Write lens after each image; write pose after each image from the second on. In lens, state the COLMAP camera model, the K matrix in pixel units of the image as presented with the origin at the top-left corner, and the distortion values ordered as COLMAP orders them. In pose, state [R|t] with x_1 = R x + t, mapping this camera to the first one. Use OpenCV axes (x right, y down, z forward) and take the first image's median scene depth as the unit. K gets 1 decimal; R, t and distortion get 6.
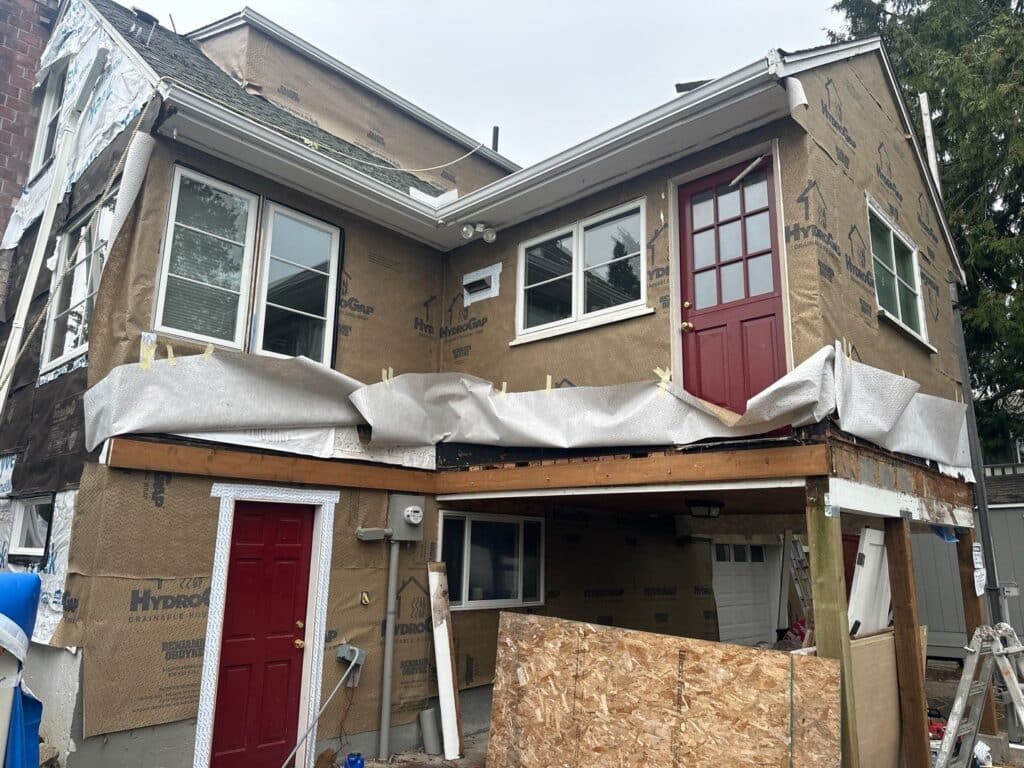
lens RADIAL K [[723.5, 0, 511.0], [0, 723.5, 383.0], [0, 0, 1]] dist [0.020979, -0.002968]
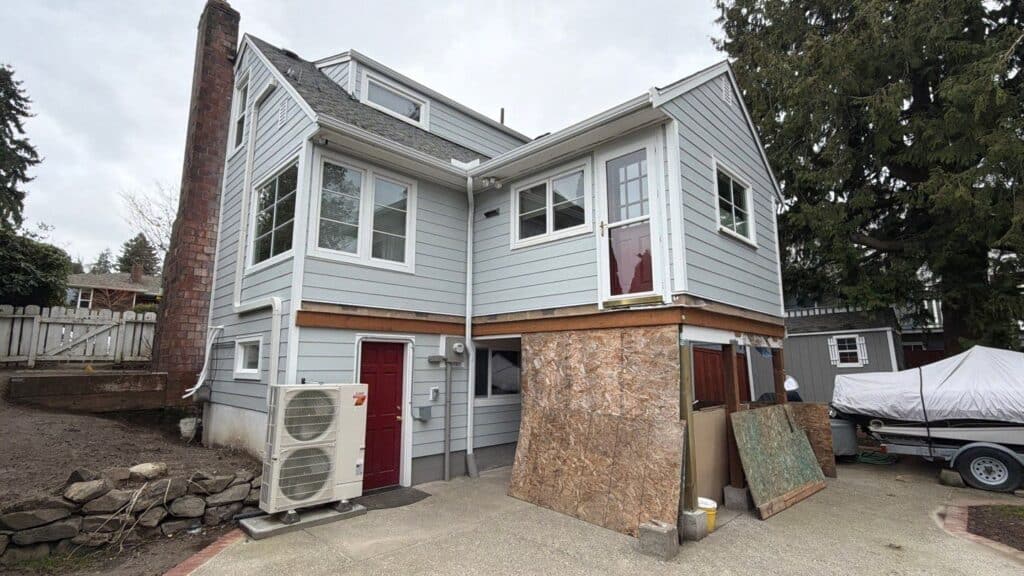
lens RADIAL K [[473.2, 0, 512.0], [0, 473.2, 290.3], [0, 0, 1]] dist [-0.001576, 0.000032]
pose [[0.999625, -0.020342, -0.018354, 0.019356], [0.021579, 0.997316, 0.069967, -0.034857], [0.016882, -0.070337, 0.997380, -0.139426]]
